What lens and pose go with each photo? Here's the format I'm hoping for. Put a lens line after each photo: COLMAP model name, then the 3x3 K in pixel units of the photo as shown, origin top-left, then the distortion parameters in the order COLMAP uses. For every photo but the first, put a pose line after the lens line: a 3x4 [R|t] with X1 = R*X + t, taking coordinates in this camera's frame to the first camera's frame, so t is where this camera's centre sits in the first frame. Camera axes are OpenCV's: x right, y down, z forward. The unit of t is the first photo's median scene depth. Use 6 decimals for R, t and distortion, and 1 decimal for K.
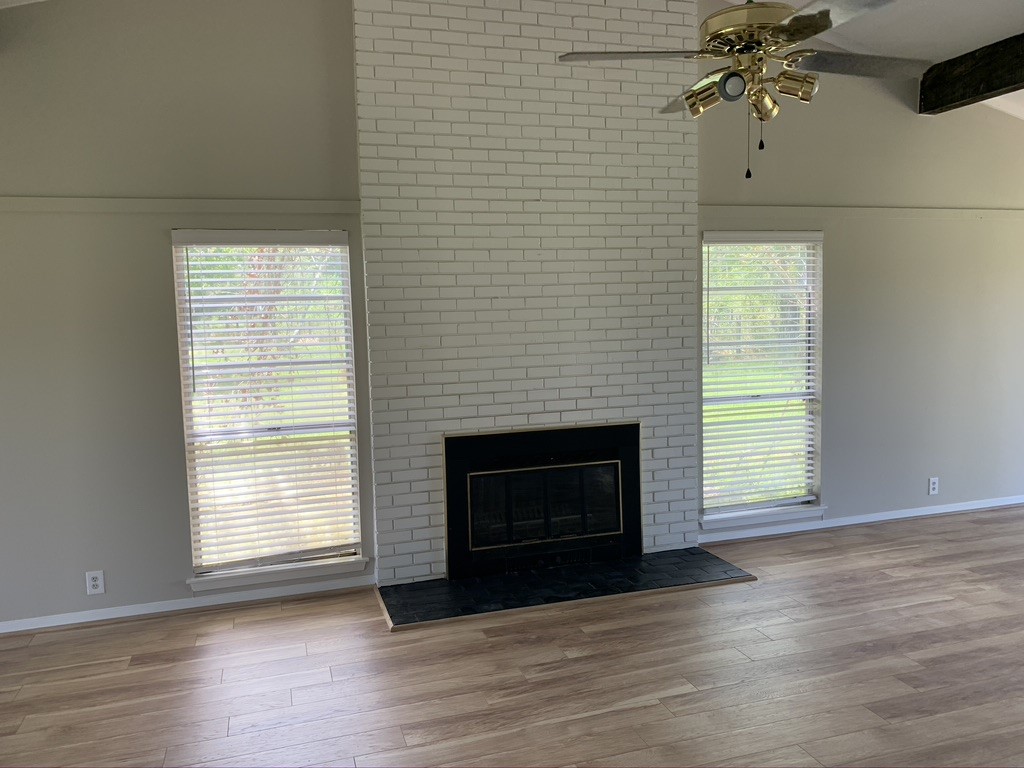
lens RADIAL K [[783.7, 0, 509.1], [0, 783.7, 380.4], [0, 0, 1]] dist [-0.002238, 0.012058]
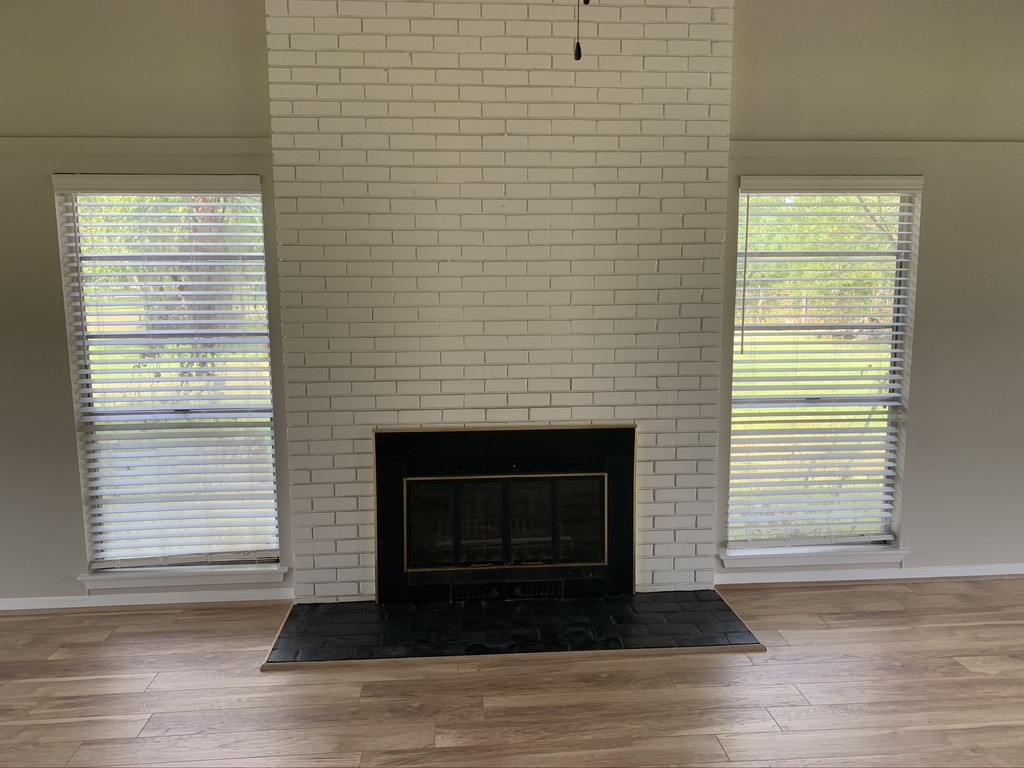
lens RADIAL K [[783.7, 0, 513.5], [0, 783.7, 387.3], [0, 0, 1]] dist [-0.002238, 0.012058]
pose [[0.975184, 0.052427, -0.215101, 0.223673], [-0.040437, 0.997393, 0.059772, -0.027616], [0.217673, -0.049590, 0.974761, 0.232698]]
